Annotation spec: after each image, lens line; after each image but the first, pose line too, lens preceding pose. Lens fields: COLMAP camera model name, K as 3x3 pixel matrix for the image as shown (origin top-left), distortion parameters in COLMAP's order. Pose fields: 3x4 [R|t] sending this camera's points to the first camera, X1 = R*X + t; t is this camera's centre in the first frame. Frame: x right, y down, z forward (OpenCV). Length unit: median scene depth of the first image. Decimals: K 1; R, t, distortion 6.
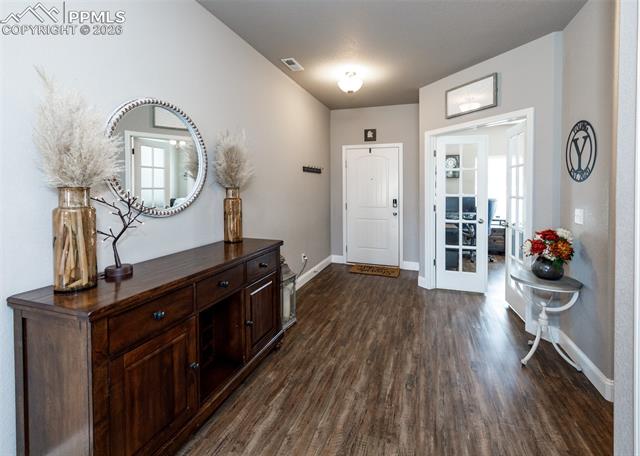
lens RADIAL K [[278.4, 0, 342.3], [0, 278.4, 188.2], [0, 0, 1]] dist [0.006811, -0.001496]
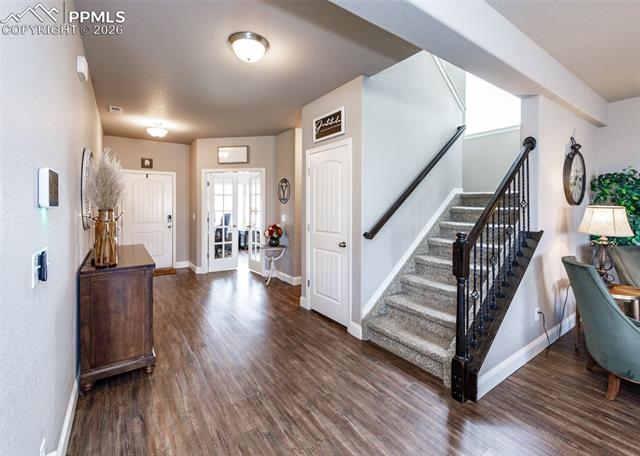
lens RADIAL K [[278.4, 0, 301.1], [0, 278.4, 203.8], [0, 0, 1]] dist [0.006811, -0.001496]
pose [[0.642213, -0.005564, 0.766506, -0.577038], [0.007143, 0.999974, 0.001275, -0.015426], [-0.766493, 0.004656, 0.642236, -0.422182]]
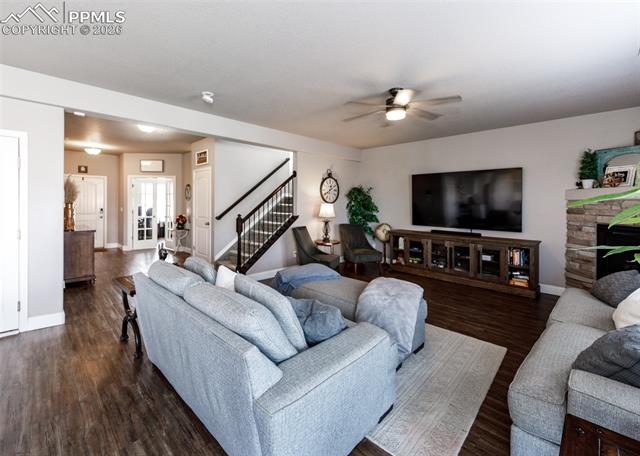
lens RADIAL K [[278.4, 0, 297.1], [0, 278.4, 204.7], [0, 0, 1]] dist [0.006811, -0.001496]
pose [[0.495284, -0.011141, 0.868660, -0.997452], [-0.003704, 0.999882, 0.014935, -0.020785], [-0.868723, -0.010614, 0.495184, -1.267939]]
